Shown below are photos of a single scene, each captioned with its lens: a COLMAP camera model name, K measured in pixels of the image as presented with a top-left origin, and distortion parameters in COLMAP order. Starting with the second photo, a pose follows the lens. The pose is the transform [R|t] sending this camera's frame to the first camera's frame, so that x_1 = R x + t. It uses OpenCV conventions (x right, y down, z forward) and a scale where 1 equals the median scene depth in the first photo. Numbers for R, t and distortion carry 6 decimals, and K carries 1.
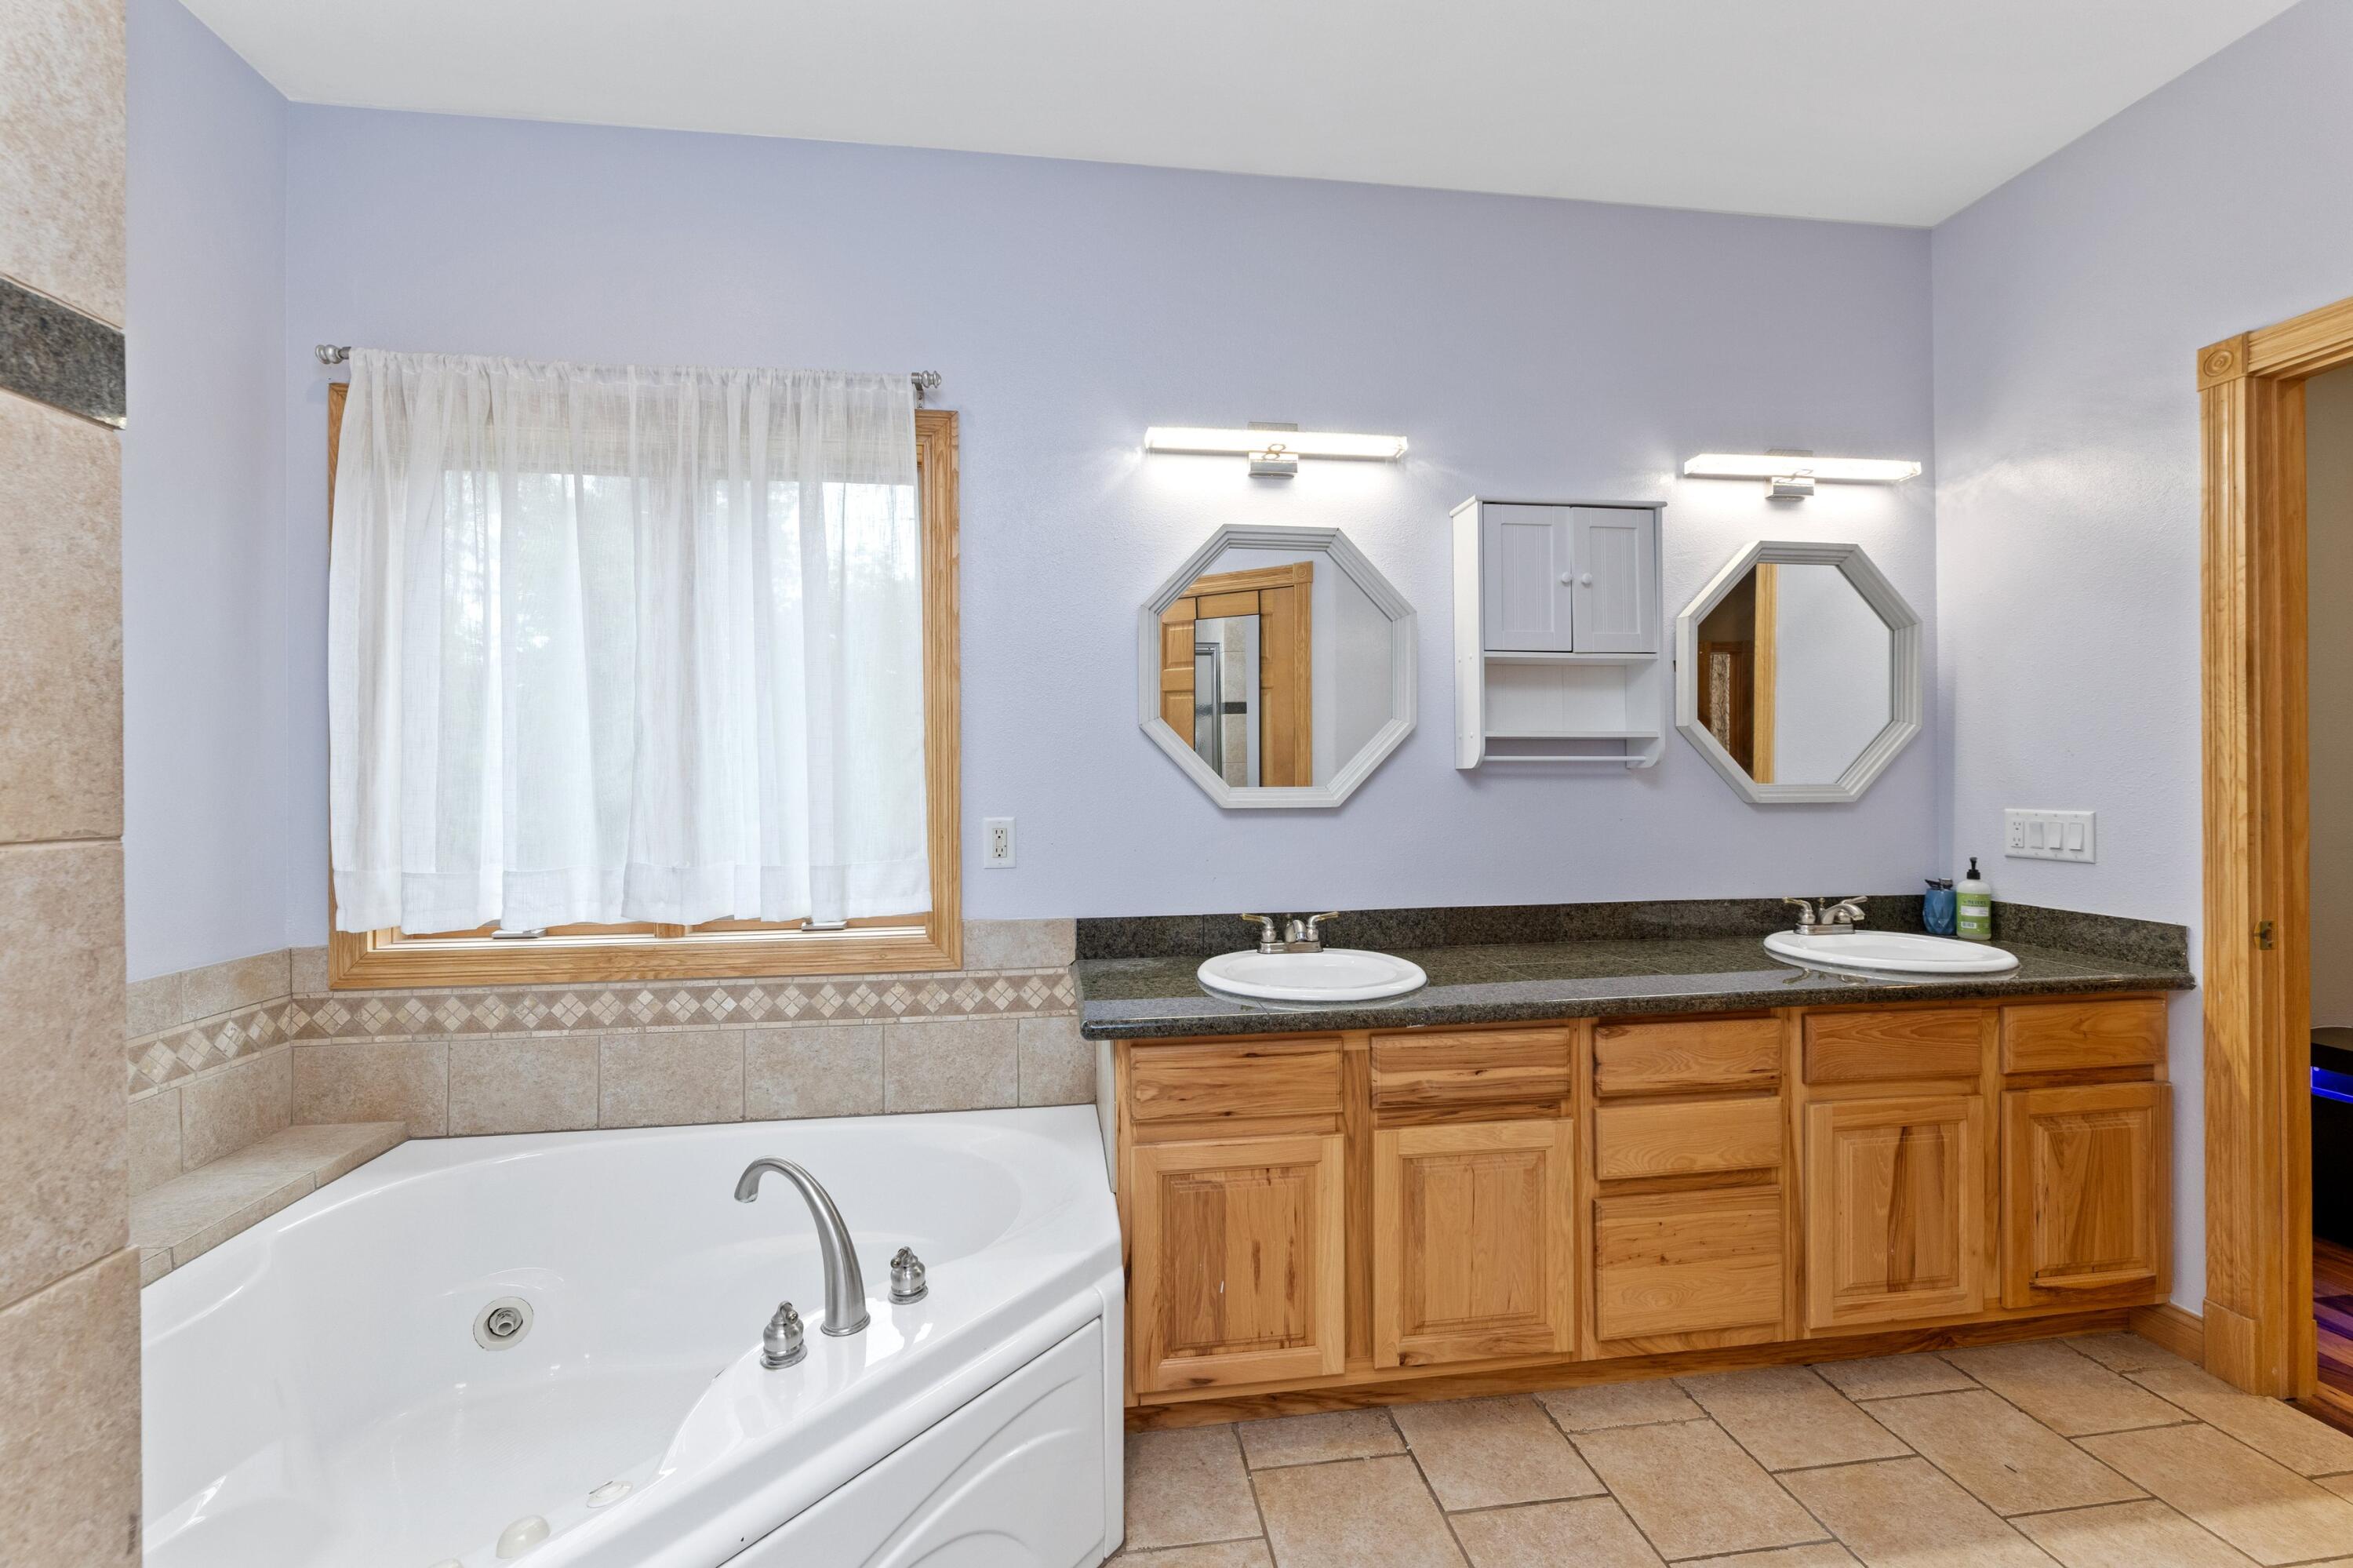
lens RADIAL K [[962.5, 0, 1178.6], [0, 962.5, 771.4], [0, 0, 1]] dist [-0.001569, -0.000176]
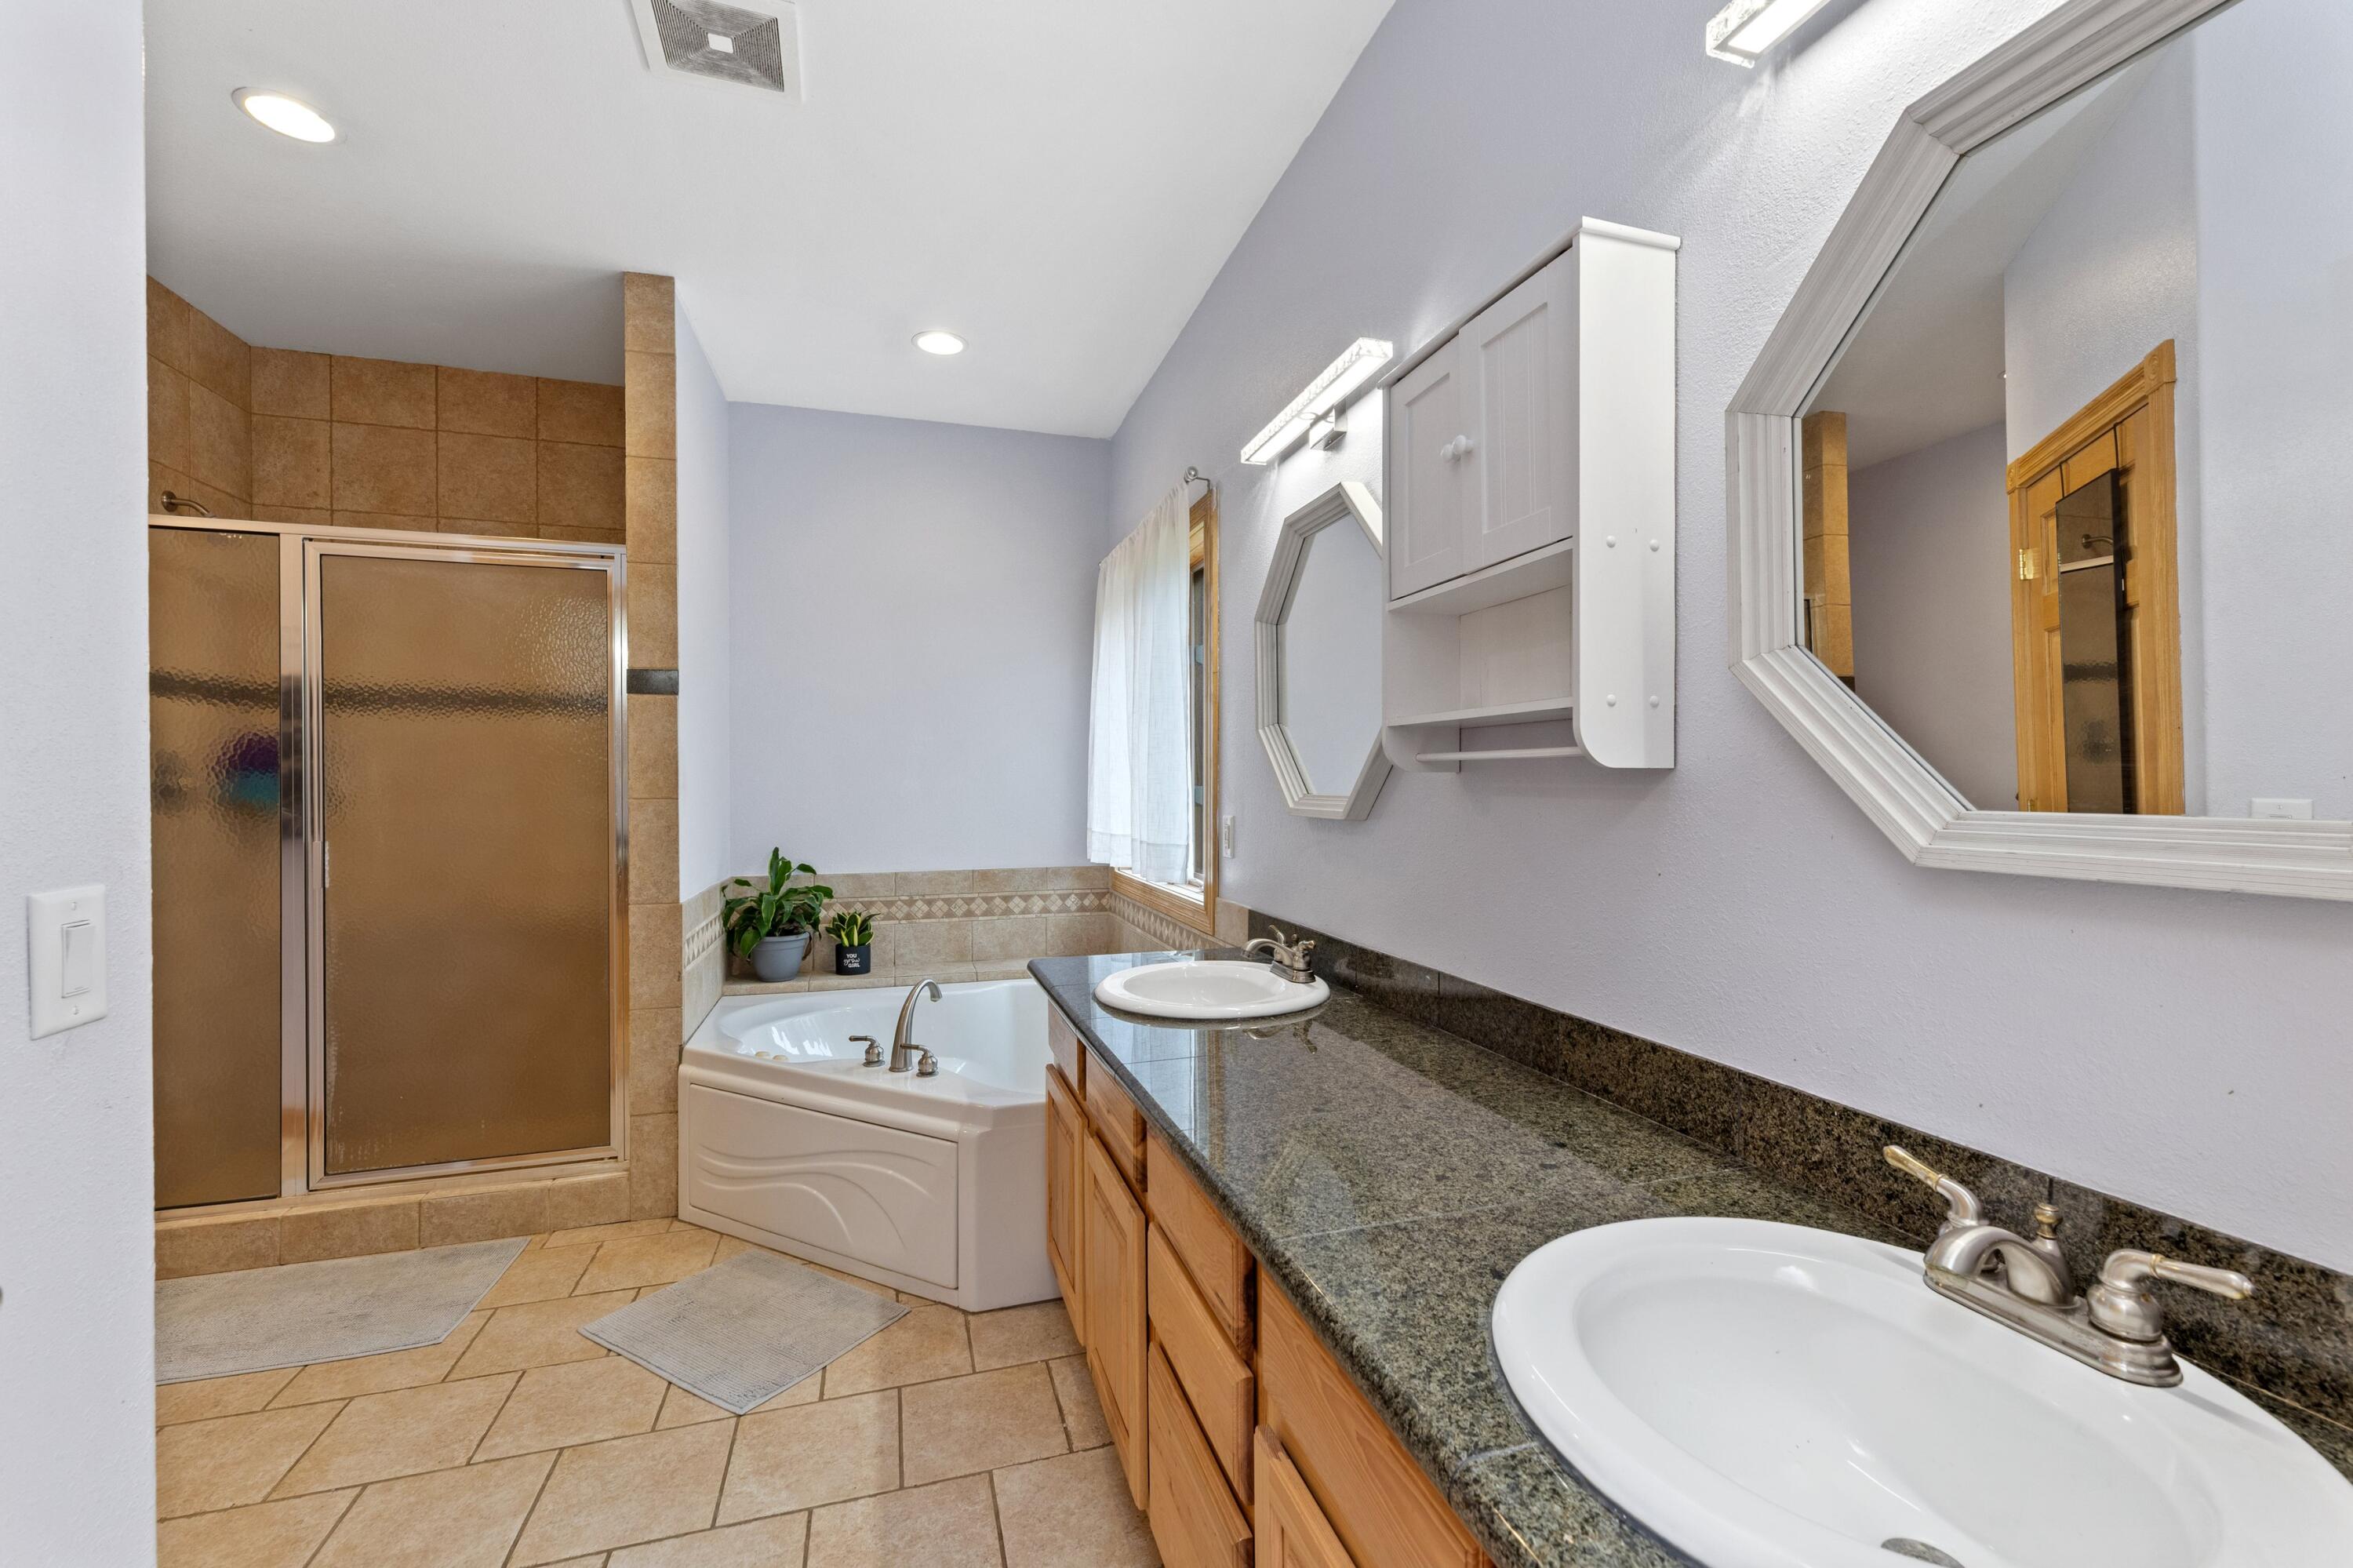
lens RADIAL K [[962.5, 0, 1179.2], [0, 962.5, 789.2], [0, 0, 1]] dist [-0.001569, -0.000176]
pose [[0.162543, 0.012163, -0.986626, 1.175758], [0.010660, 0.999844, 0.014082, -0.001002], [0.986644, -0.012806, 0.162388, 0.901555]]
